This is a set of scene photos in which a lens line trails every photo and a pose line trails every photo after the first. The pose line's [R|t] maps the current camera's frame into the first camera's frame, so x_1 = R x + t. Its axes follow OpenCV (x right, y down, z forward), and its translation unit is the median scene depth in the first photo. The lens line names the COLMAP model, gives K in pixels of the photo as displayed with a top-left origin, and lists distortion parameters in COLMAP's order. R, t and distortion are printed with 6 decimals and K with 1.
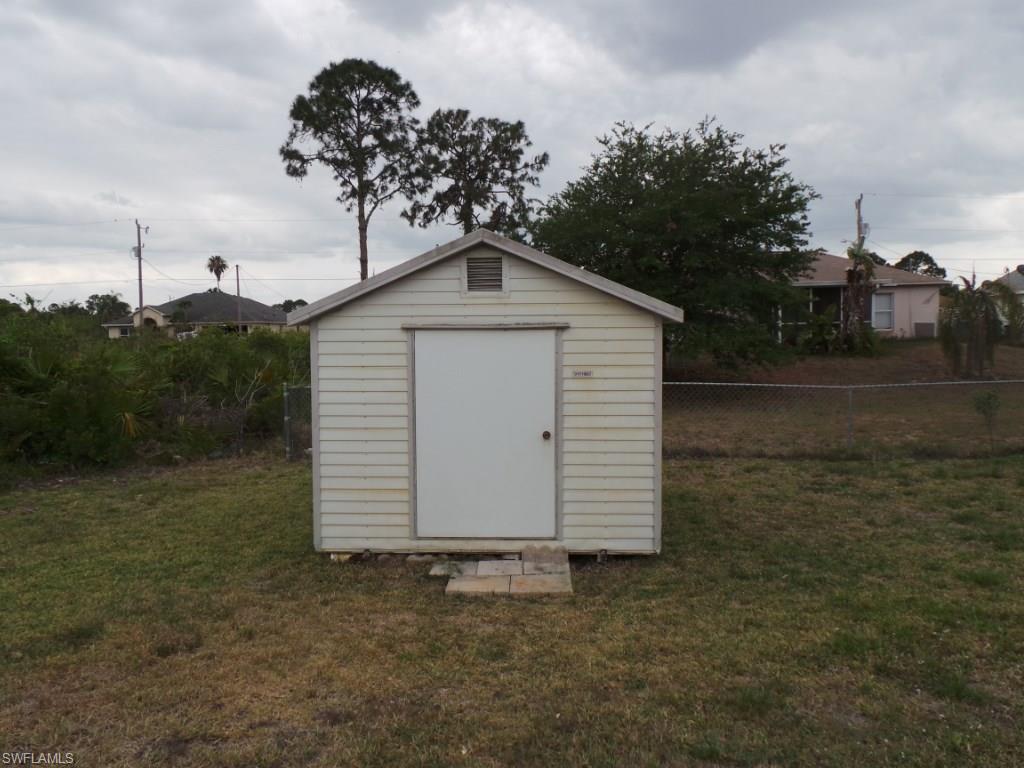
lens RADIAL K [[771.2, 0, 514.2], [0, 771.2, 383.9], [0, 0, 1]] dist [0.004820, 0.003750]
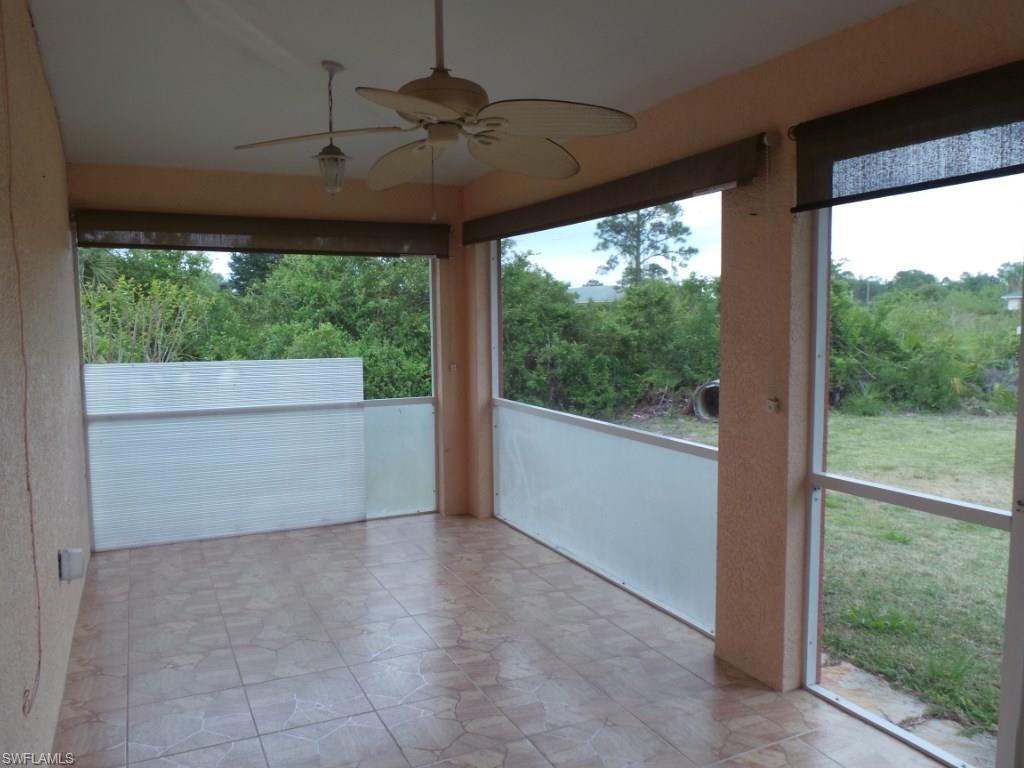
lens RADIAL K [[771.2, 0, 517.2], [0, 771.2, 385.7], [0, 0, 1]] dist [0.004820, 0.003750]
pose [[0.486899, 0.083745, -0.869434, 0.392720], [-0.043369, 0.996483, 0.071695, -0.018262], [0.872381, 0.002799, 0.488819, -0.486002]]
